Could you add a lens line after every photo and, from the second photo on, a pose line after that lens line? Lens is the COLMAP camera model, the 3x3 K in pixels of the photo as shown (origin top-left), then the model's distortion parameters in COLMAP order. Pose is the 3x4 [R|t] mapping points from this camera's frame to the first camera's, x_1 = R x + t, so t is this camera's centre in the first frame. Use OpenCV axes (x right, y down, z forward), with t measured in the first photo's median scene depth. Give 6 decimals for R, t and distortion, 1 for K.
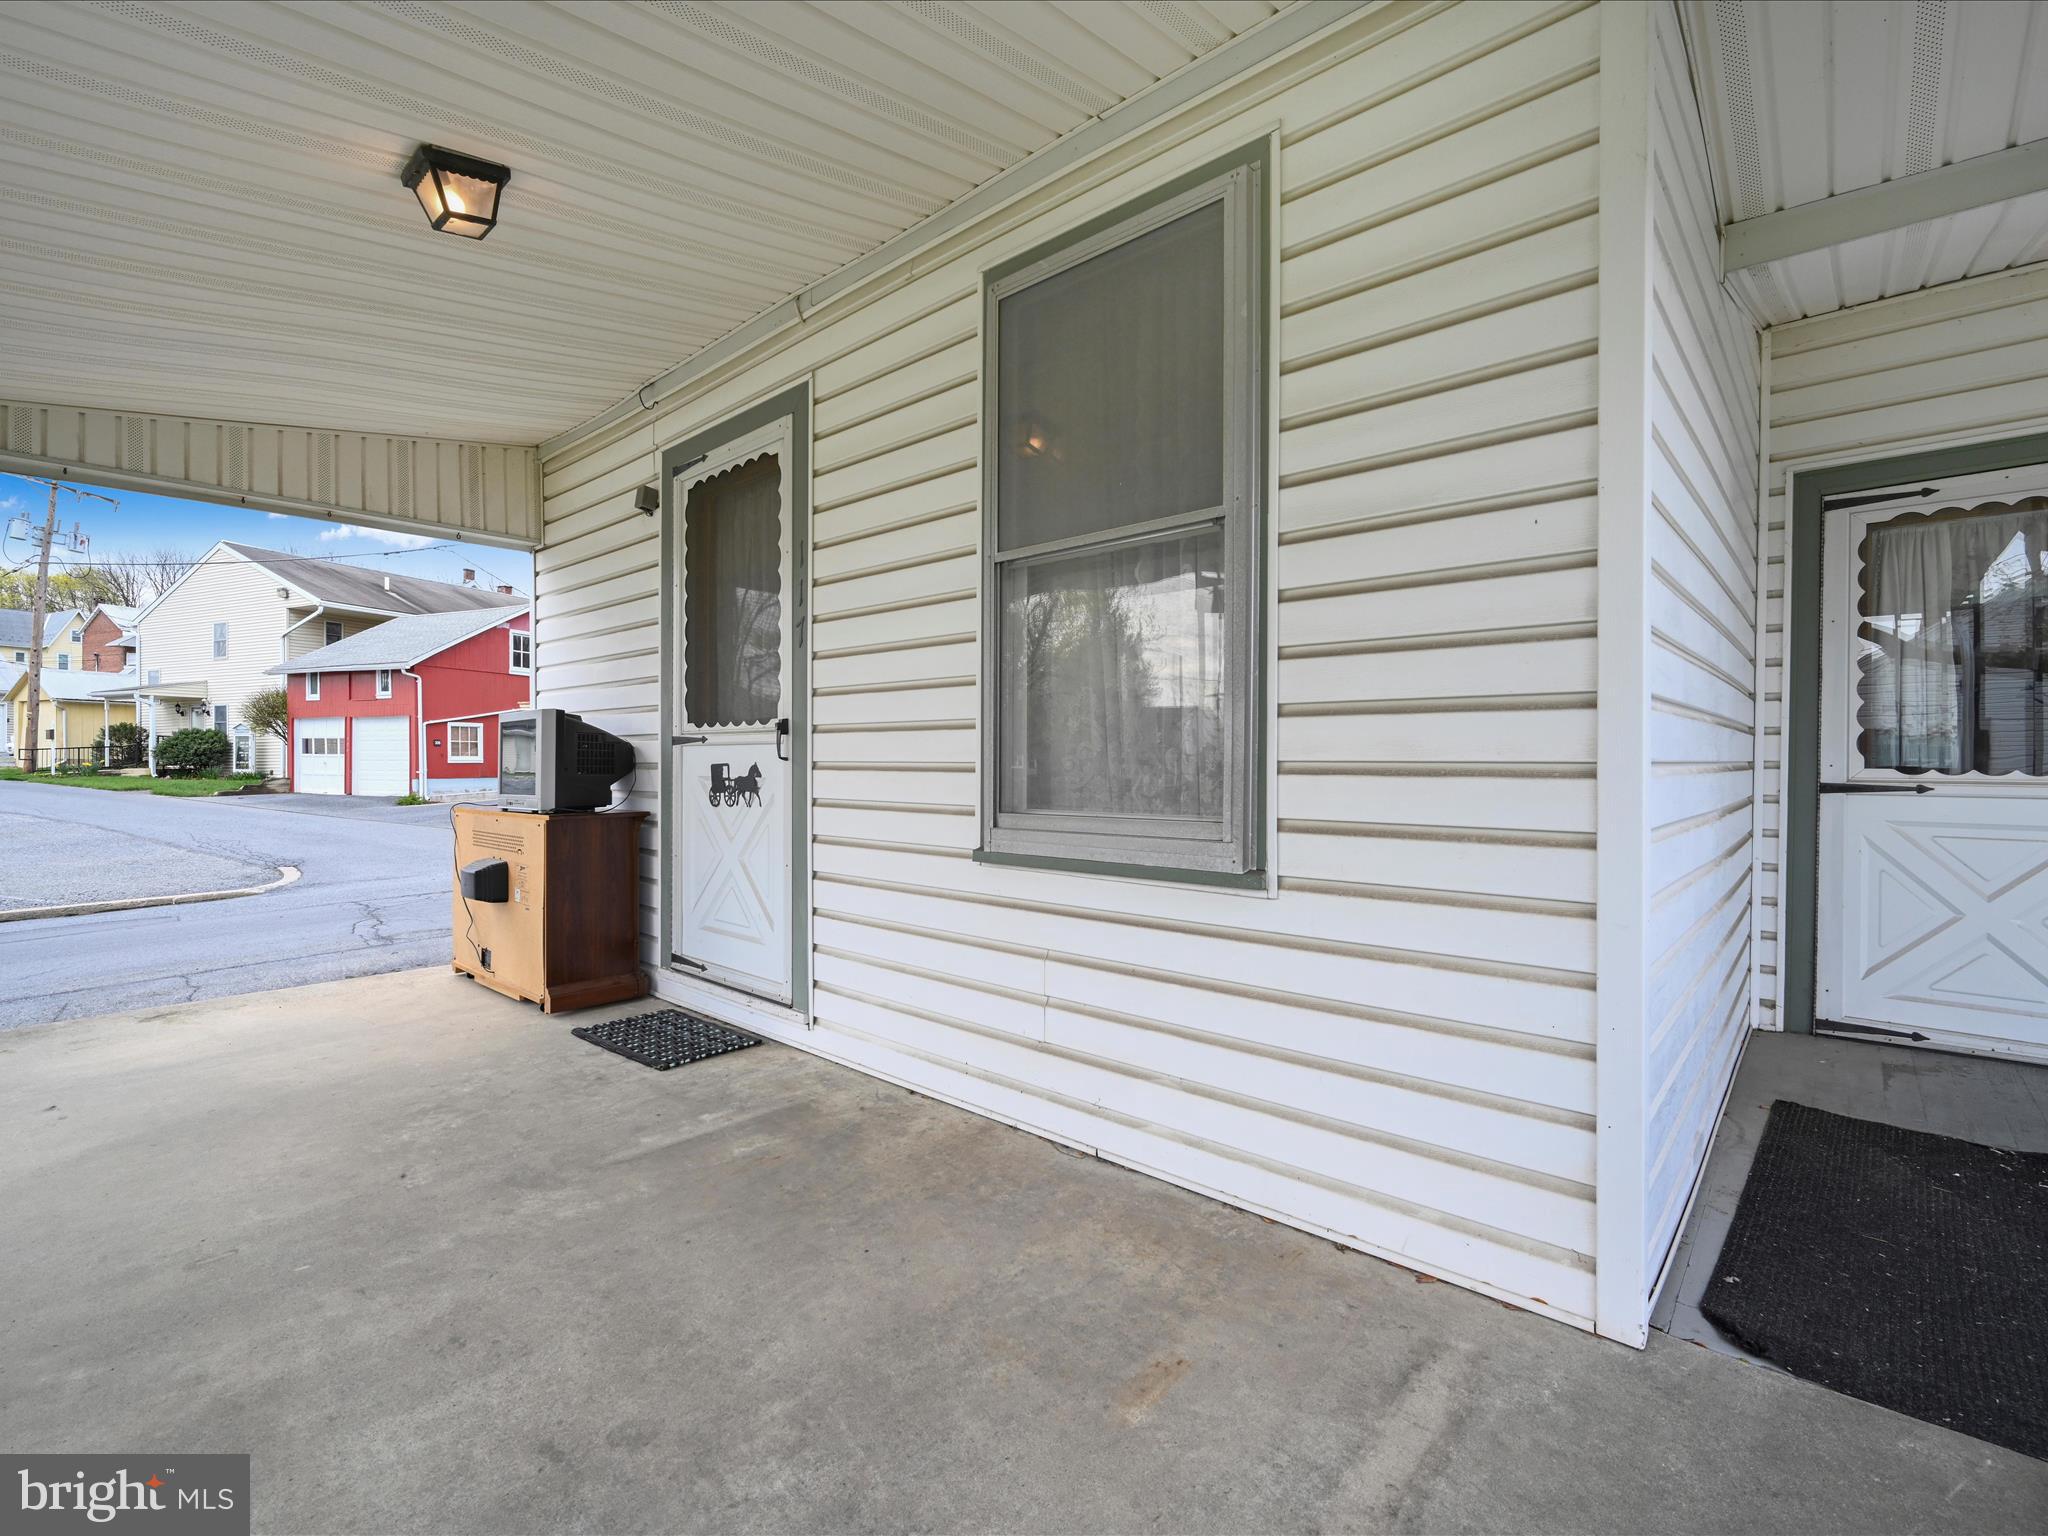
lens RADIAL K [[914.8, 0, 1025.5], [0, 914.8, 760.5], [0, 0, 1]] dist [-0.001237, 0.000472]
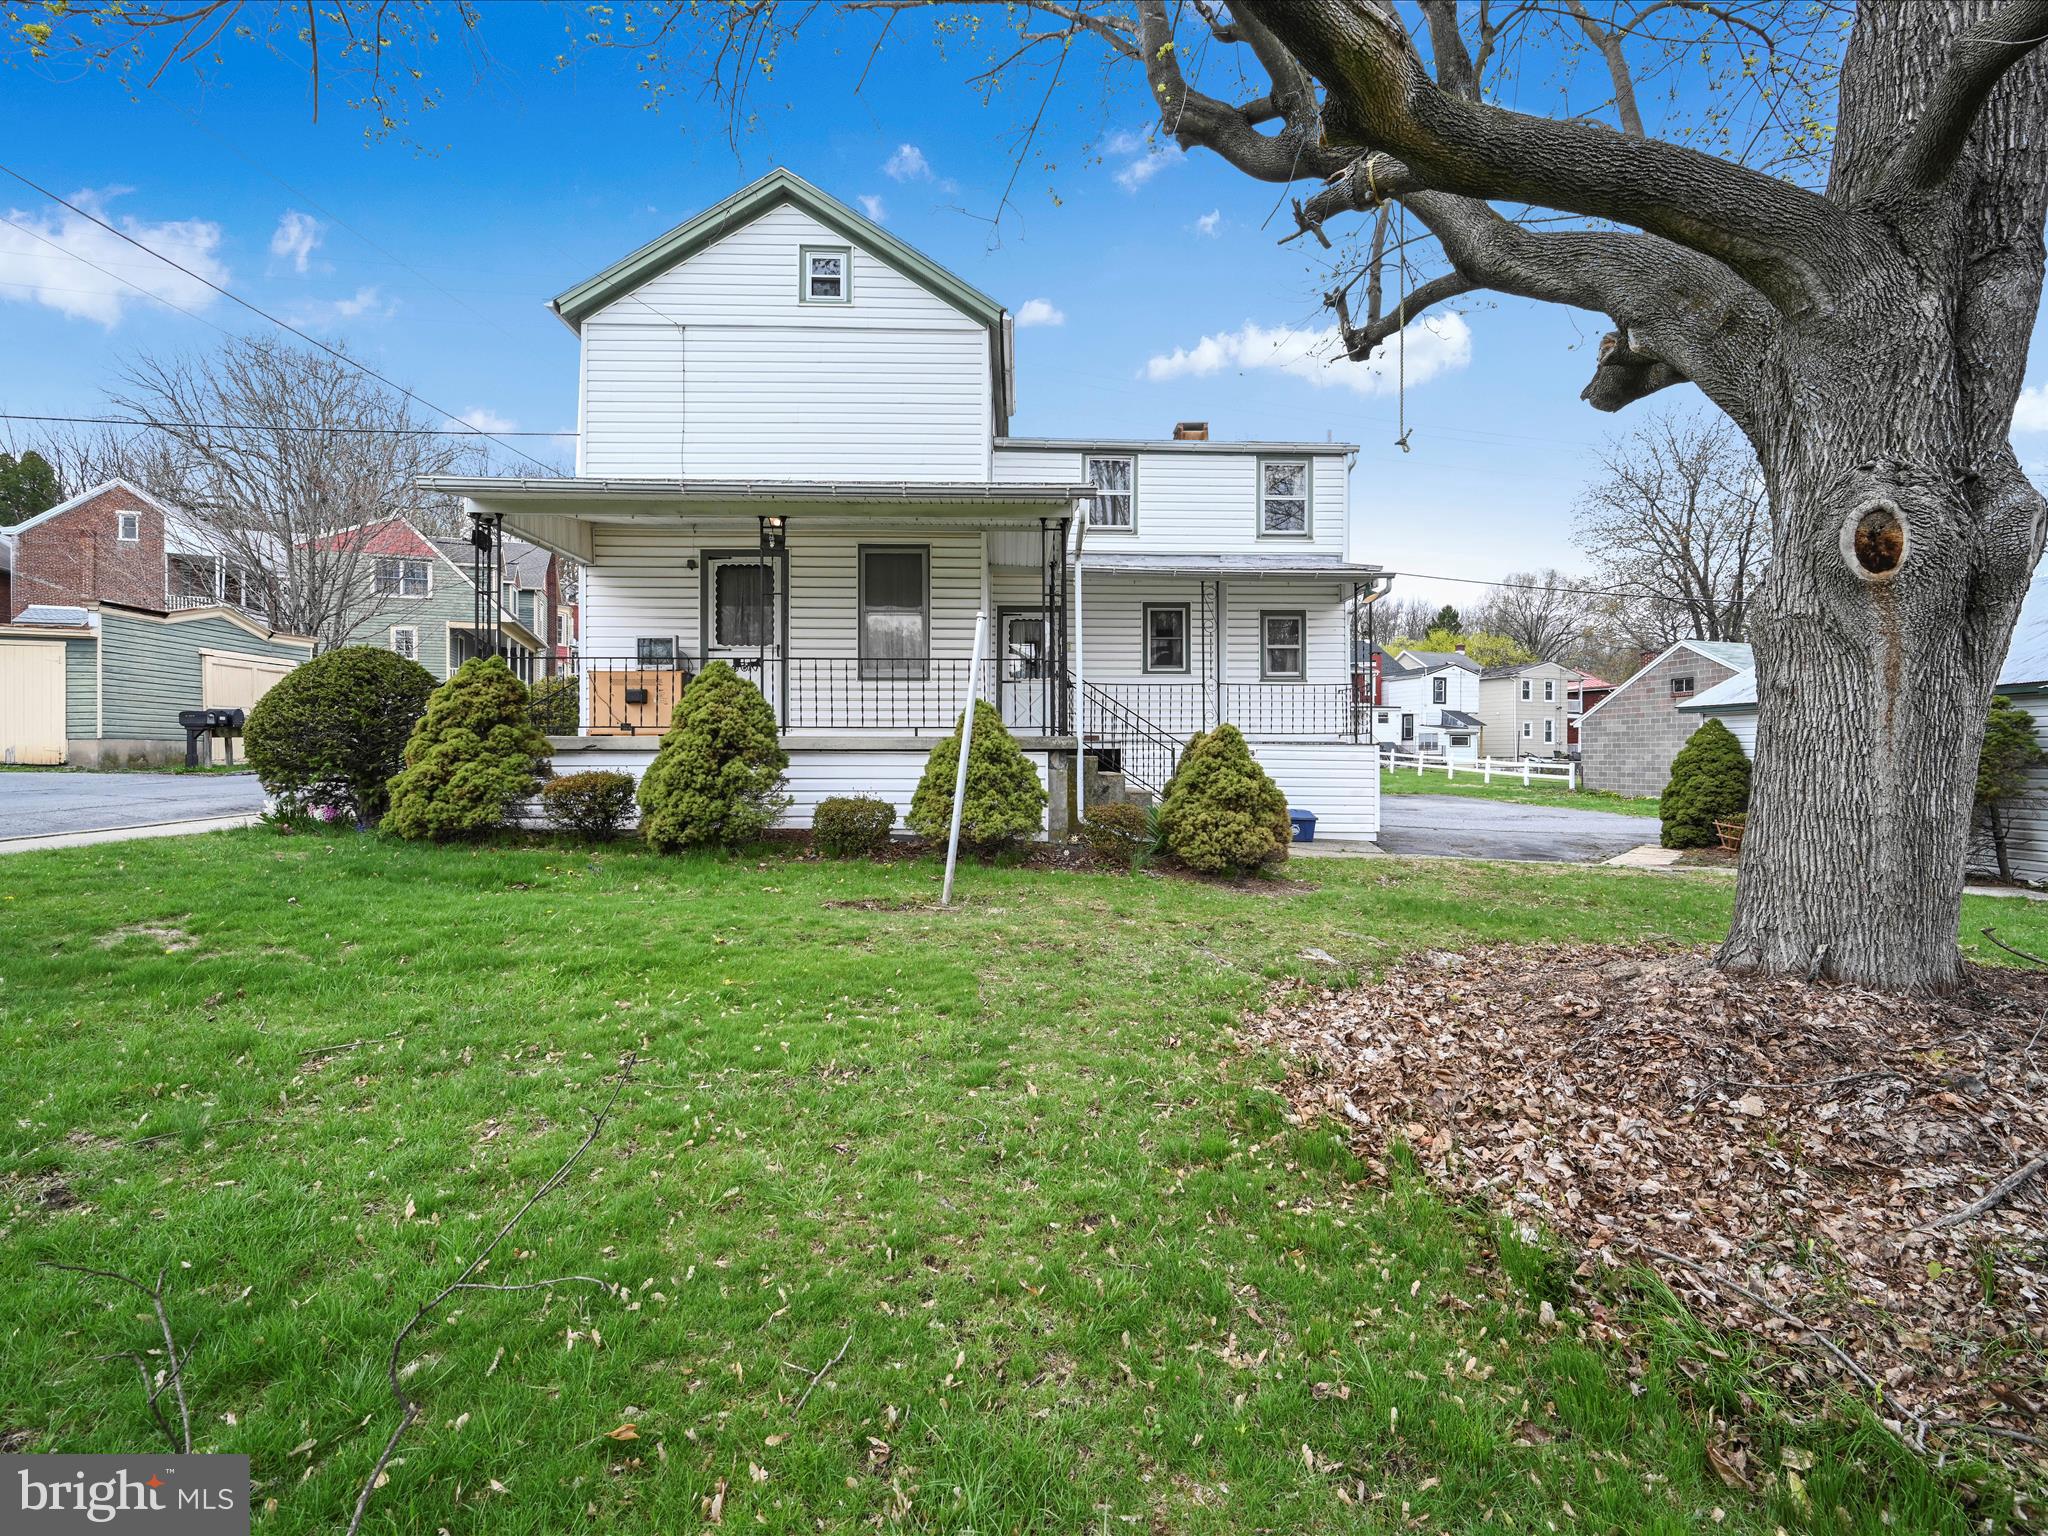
lens RADIAL K [[914.8, 0, 1025.5], [0, 914.8, 760.5], [0, 0, 1]] dist [-0.001237, 0.000472]
pose [[0.730259, -0.003066, 0.683164, -1.978267], [0.002989, 0.999995, 0.001292, 0.397056], [-0.683164, 0.001099, 0.730264, -2.199554]]
